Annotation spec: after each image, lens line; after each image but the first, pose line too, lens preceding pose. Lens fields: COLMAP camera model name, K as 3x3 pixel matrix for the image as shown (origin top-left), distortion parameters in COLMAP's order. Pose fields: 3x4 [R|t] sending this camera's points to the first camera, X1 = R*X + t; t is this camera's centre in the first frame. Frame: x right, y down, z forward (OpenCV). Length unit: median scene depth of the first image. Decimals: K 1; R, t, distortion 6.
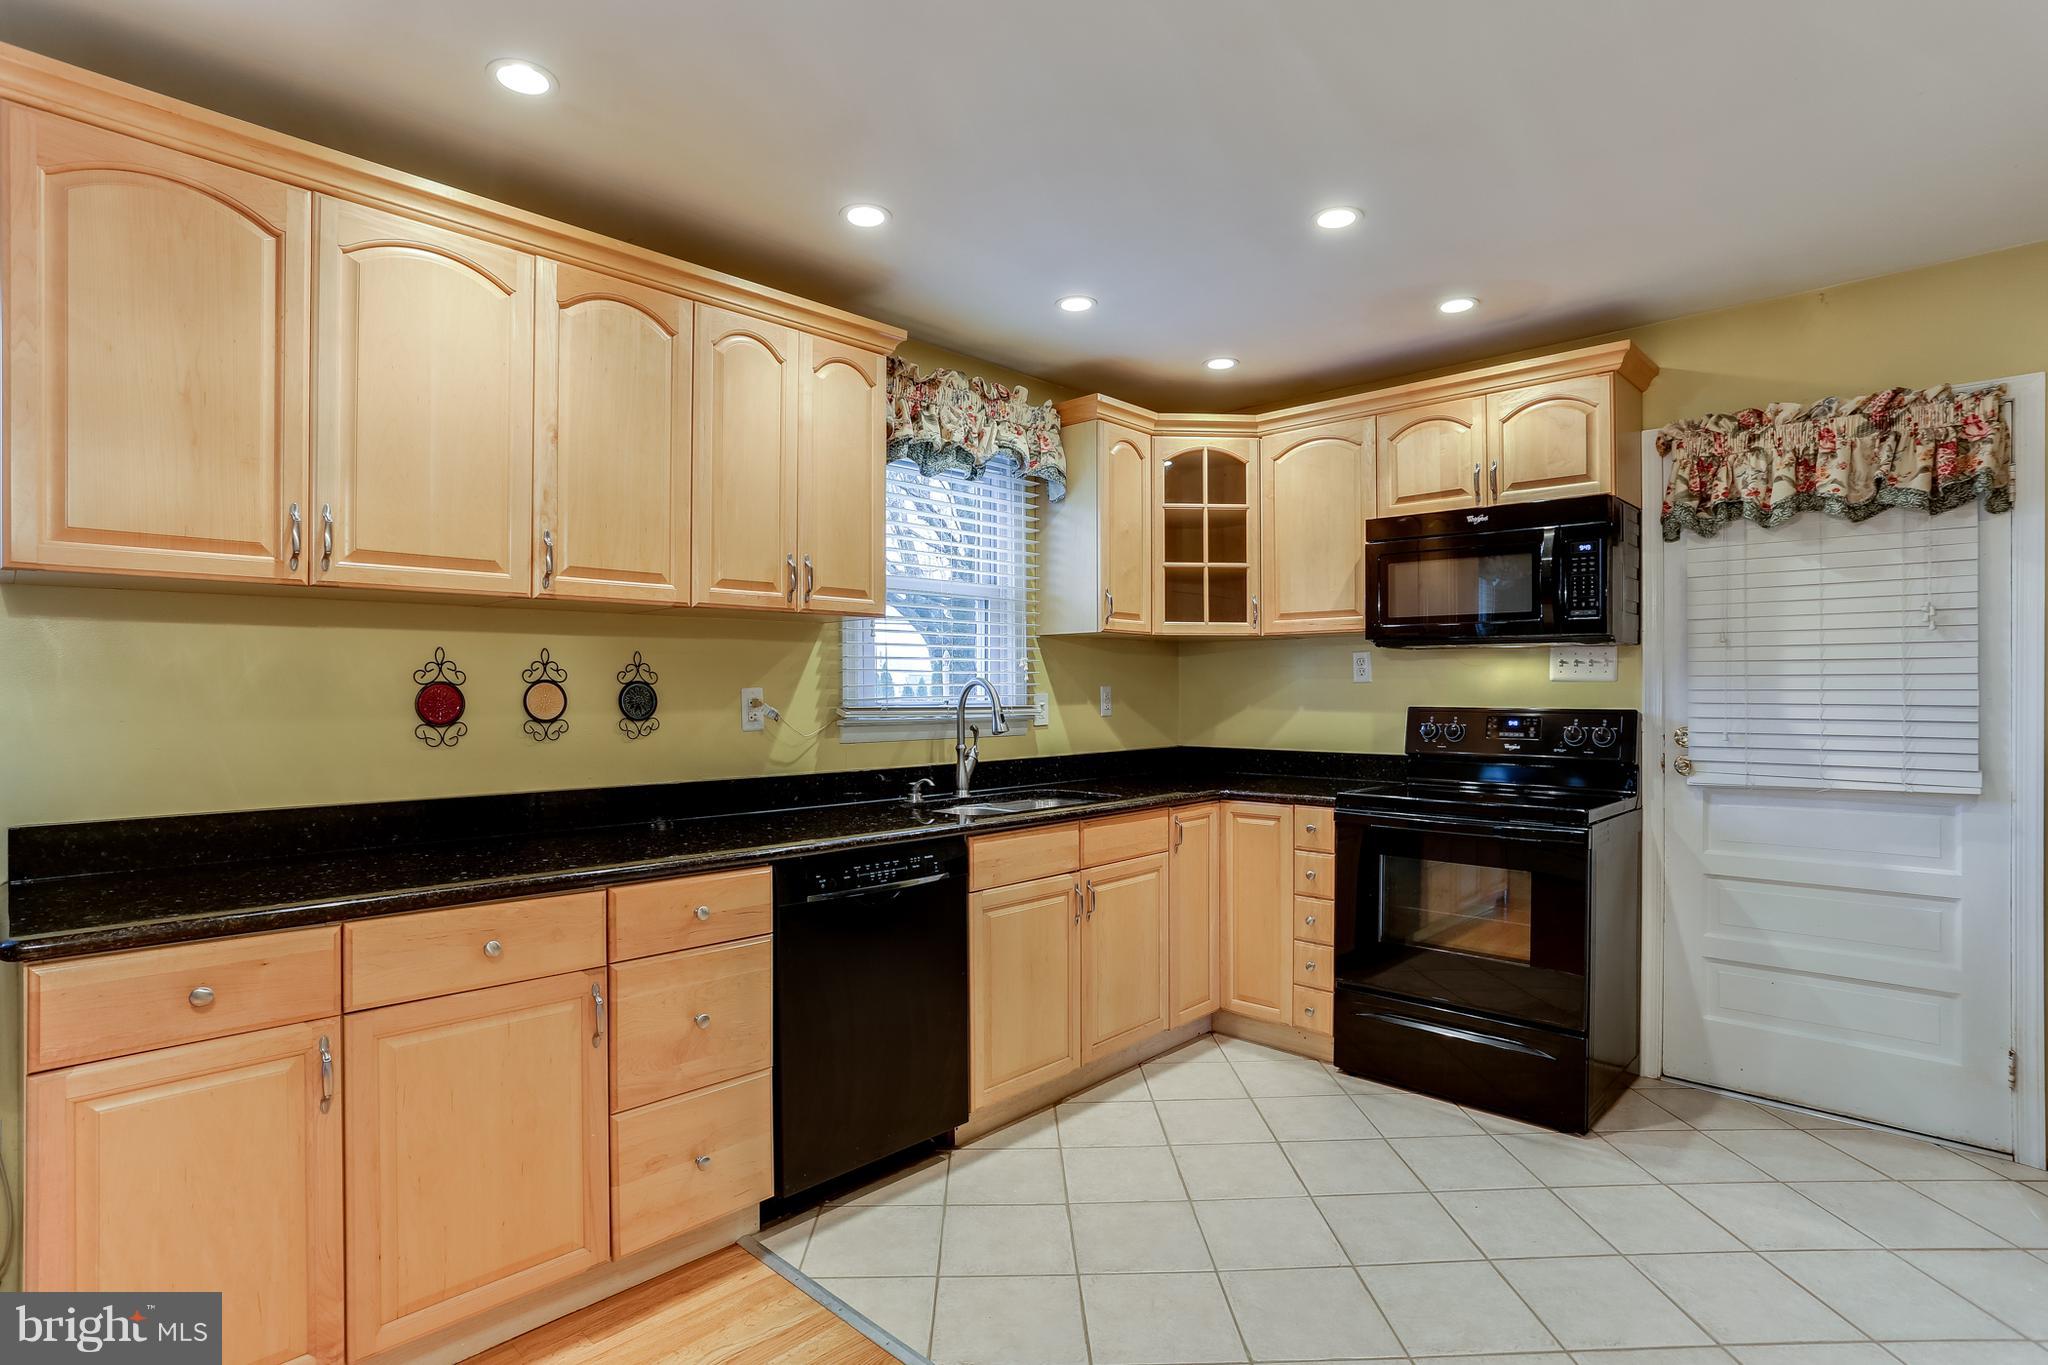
lens RADIAL K [[1032.8, 0, 1035.1], [0, 1032.8, 685.9], [0, 0, 1]] dist [-0.046400, 0.021962]
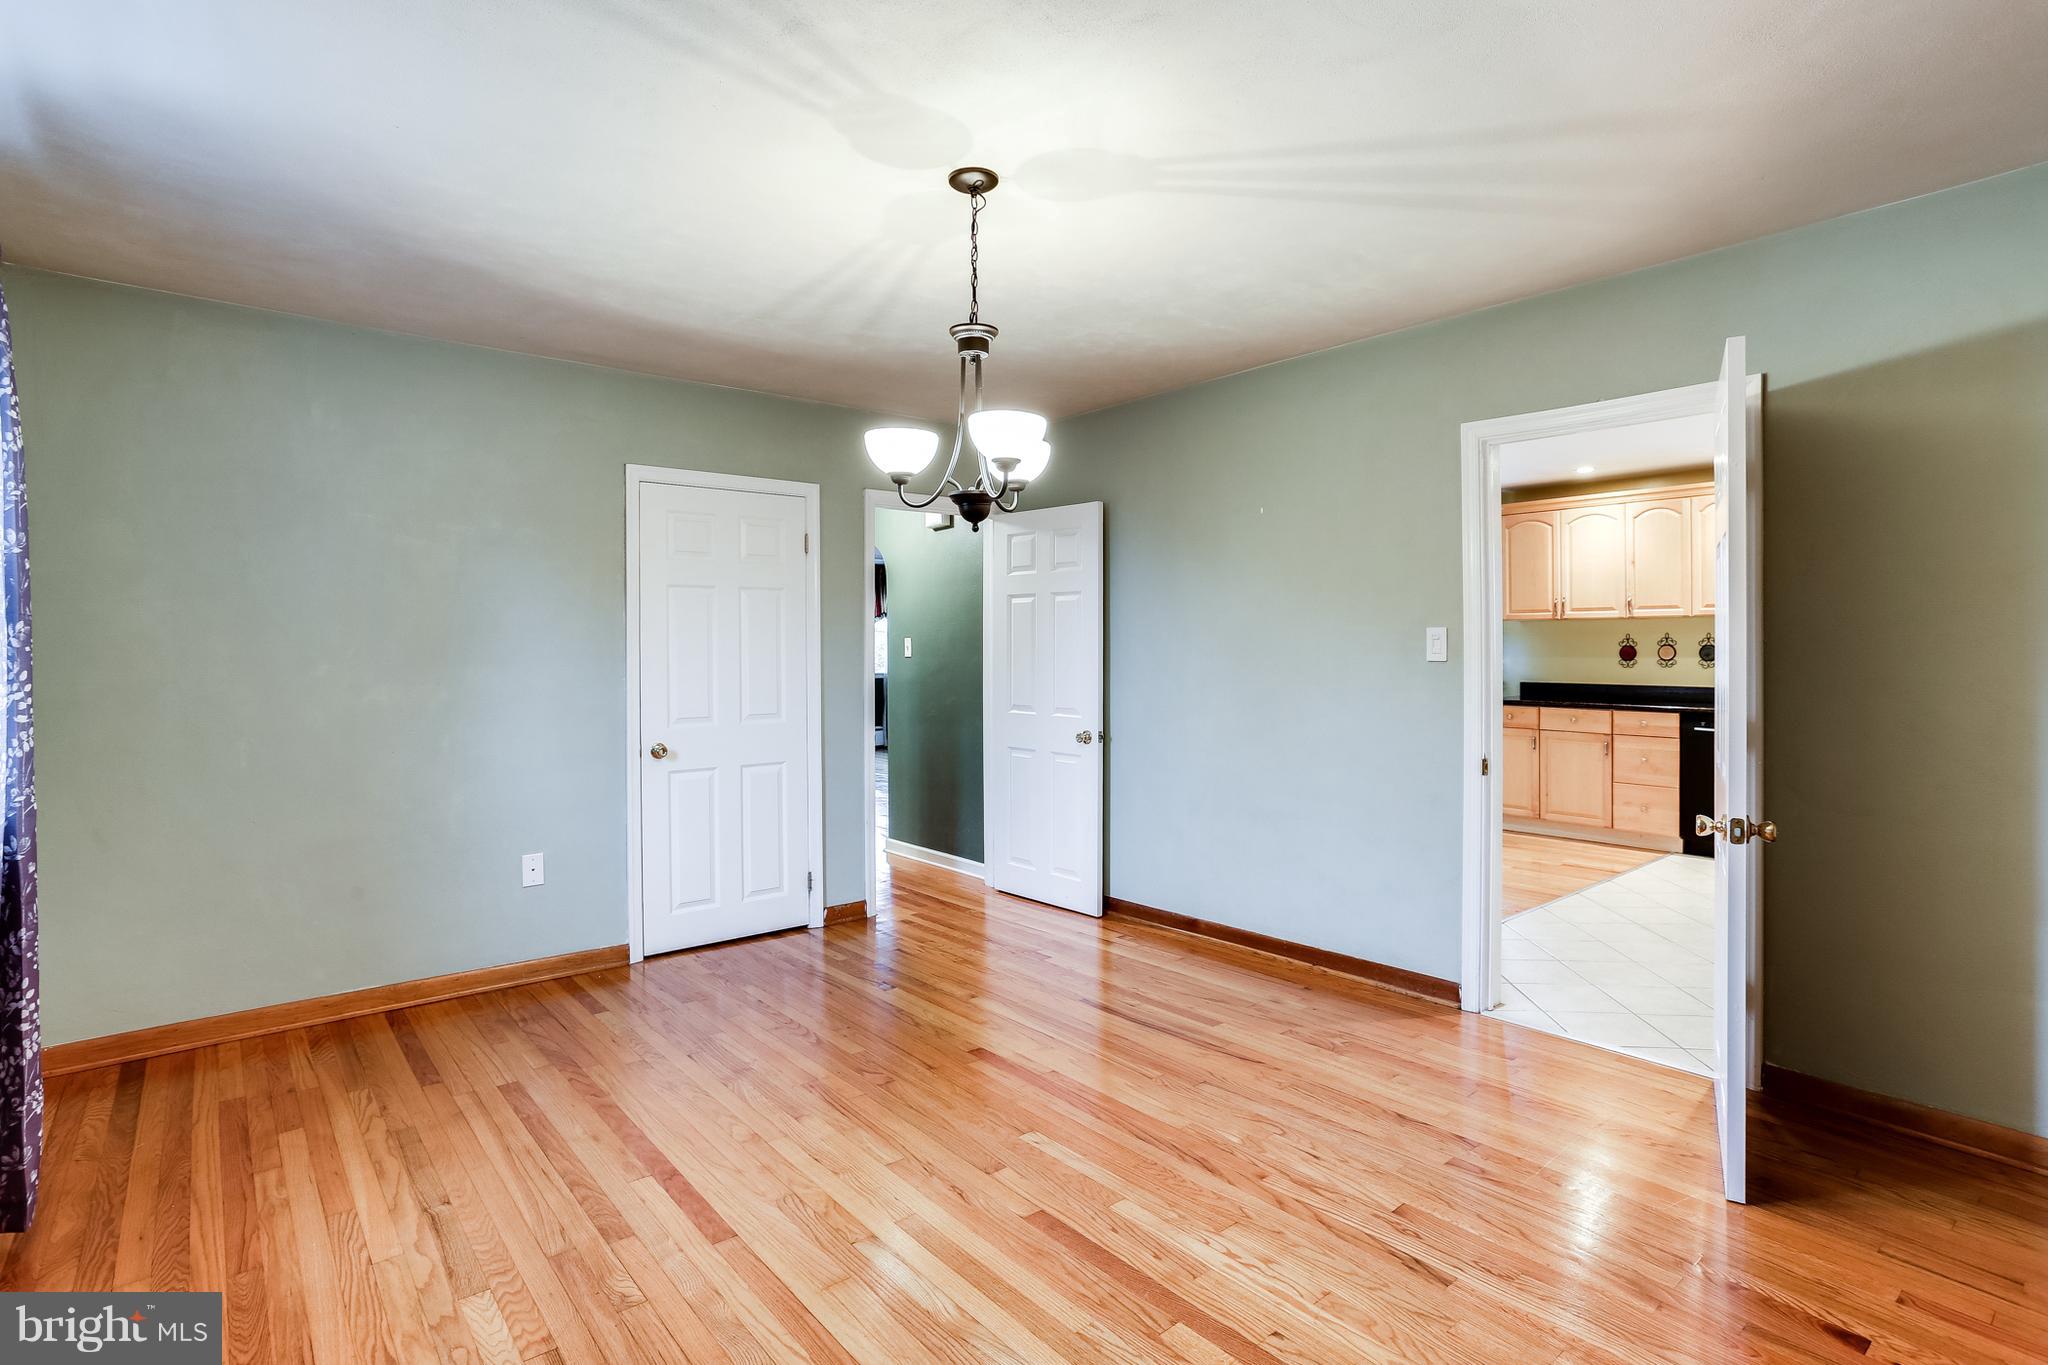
lens RADIAL K [[994.8, 0, 1043.6], [0, 994.8, 652.0], [0, 0, 1]] dist [-0.038335, 0.021834]
pose [[-0.109955, 0.007787, -0.993906, 1.935342], [0.008017, 0.999944, 0.006947, -0.014598], [0.993904, -0.007204, -0.110011, -0.292221]]
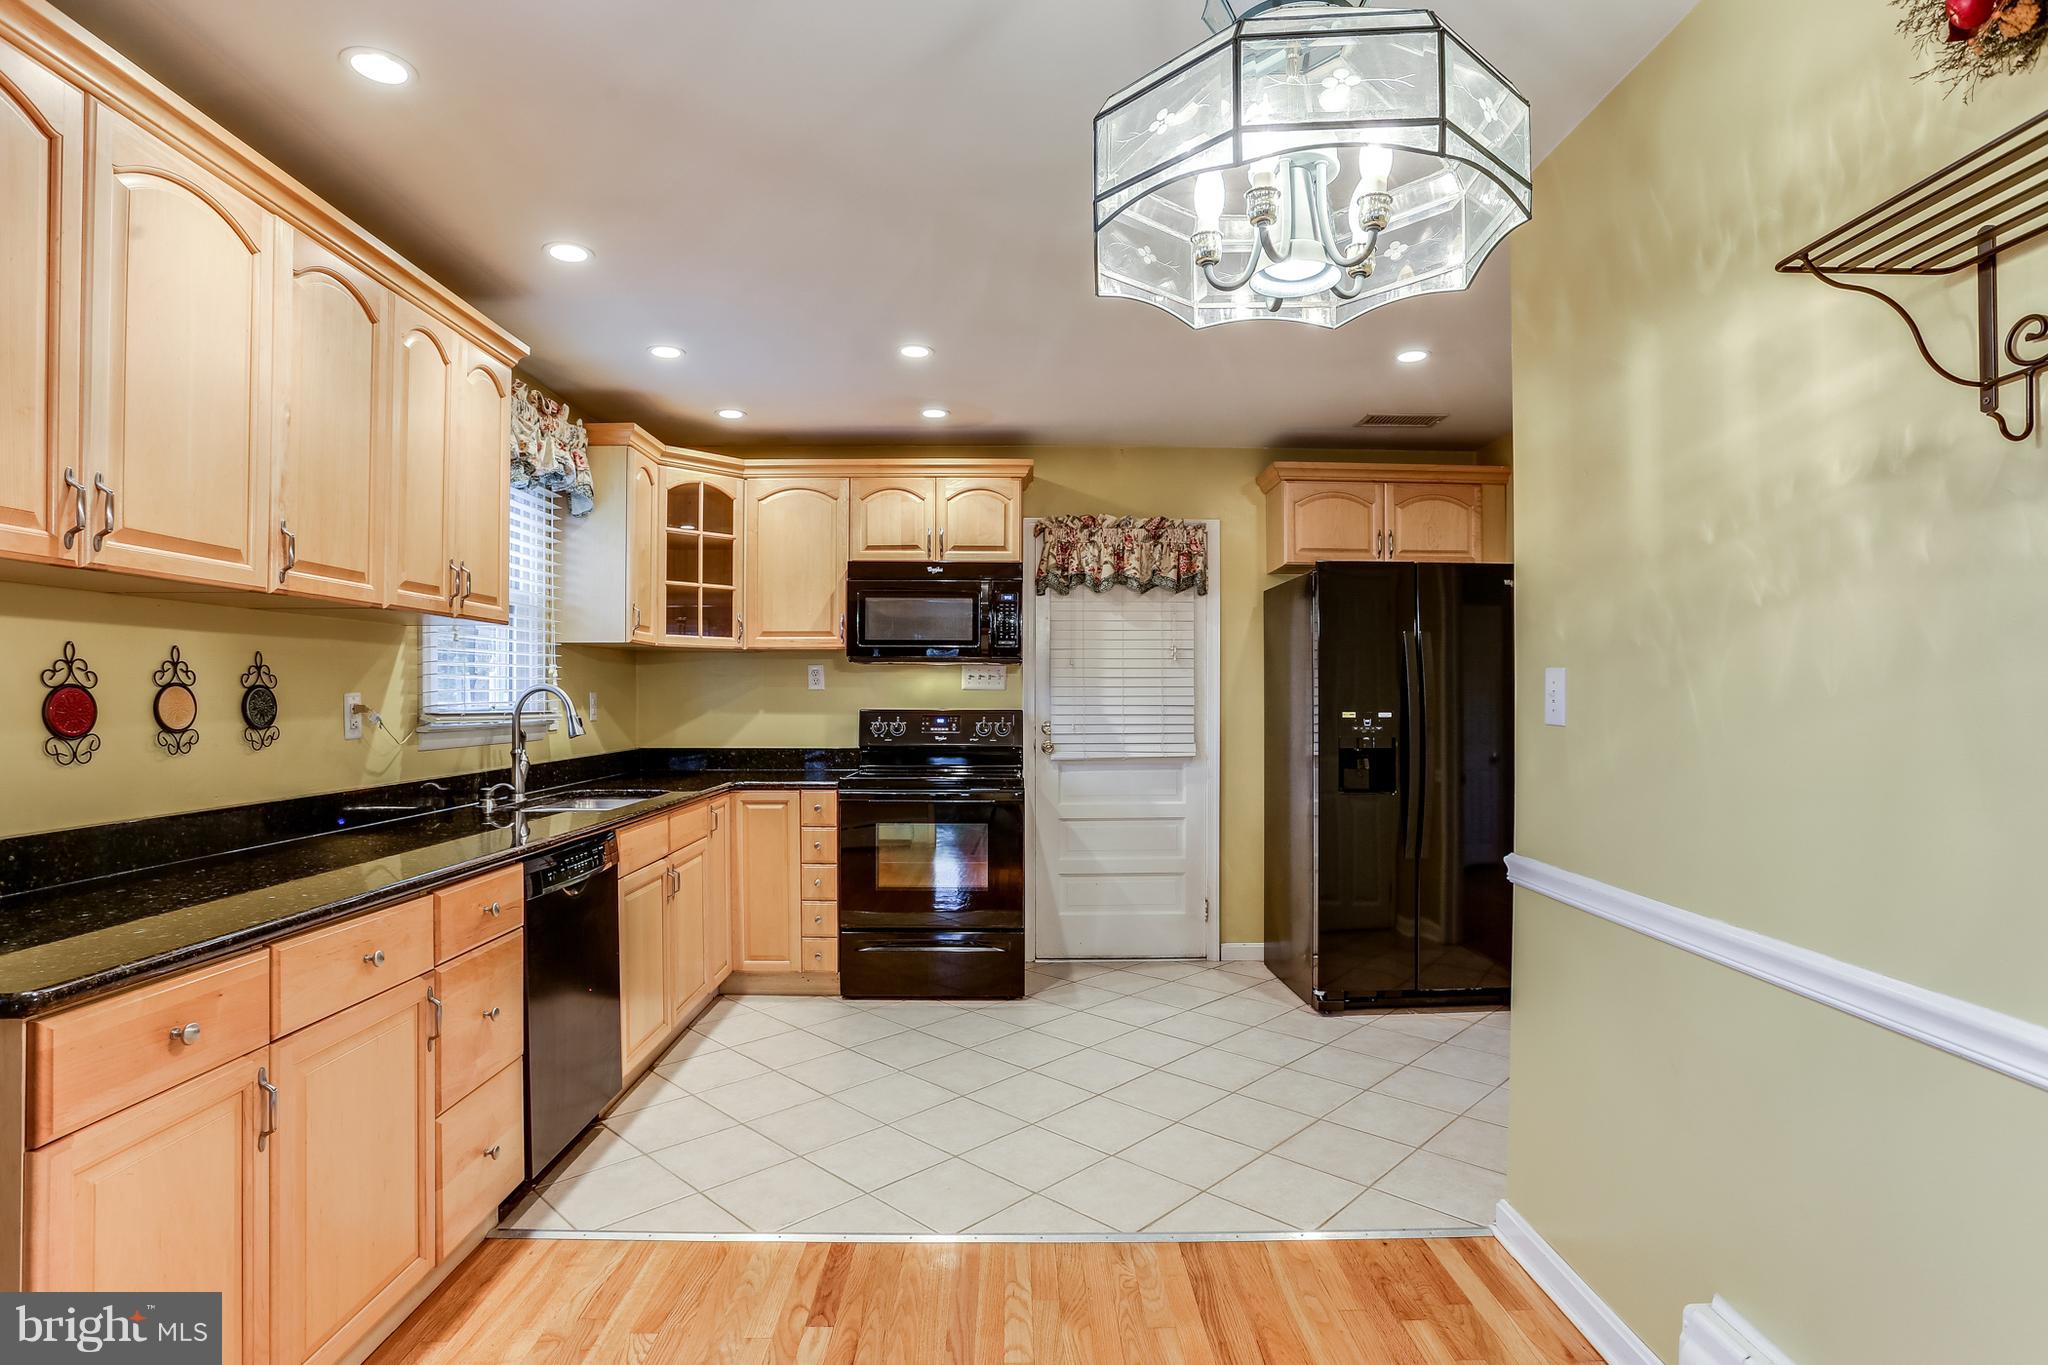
lens RADIAL K [[1032.8, 0, 1017.3], [0, 1032.8, 688.4], [0, 0, 1]] dist [-0.046400, 0.021962]
pose [[0.727885, 0.005317, 0.685678, -0.465640], [-0.001896, 0.999982, -0.005742, 0.001994], [-0.685696, 0.002880, 0.727882, -0.080209]]
